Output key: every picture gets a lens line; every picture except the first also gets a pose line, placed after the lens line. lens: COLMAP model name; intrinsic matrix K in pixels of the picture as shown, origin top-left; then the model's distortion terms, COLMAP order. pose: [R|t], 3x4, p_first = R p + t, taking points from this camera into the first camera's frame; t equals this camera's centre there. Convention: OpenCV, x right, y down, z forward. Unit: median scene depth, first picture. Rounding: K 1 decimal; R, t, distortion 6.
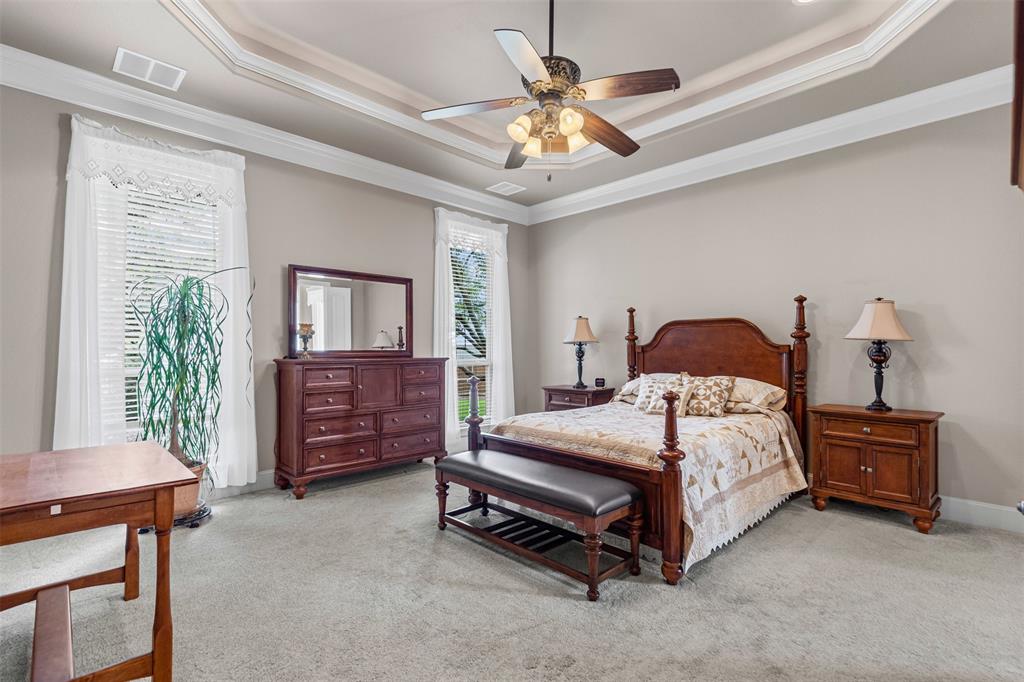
lens RADIAL K [[466.0, 0, 512.2], [0, 466.0, 343.9], [0, 0, 1]] dist [0.011094, -0.000114]
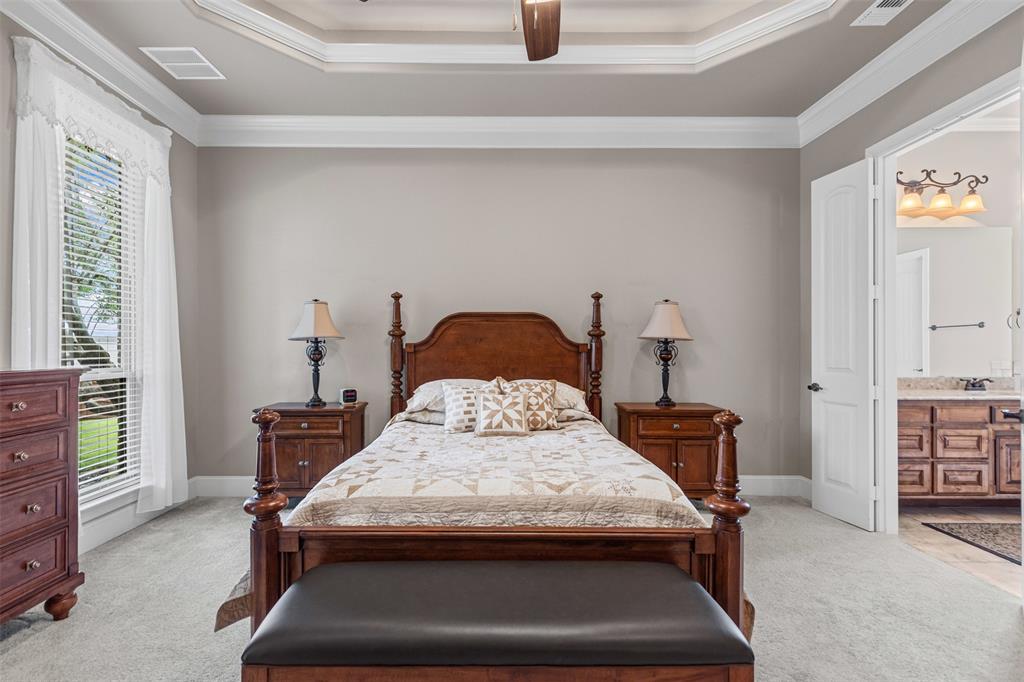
lens RADIAL K [[477.5, 0, 480.5], [0, 477.5, 343.1], [0, 0, 1]] dist [0.011347, -0.000402]
pose [[0.700556, 0.006268, 0.713570, -0.240470], [-0.006514, 0.999976, -0.002389, 0.004990], [-0.713568, -0.002975, 0.700580, 0.461677]]
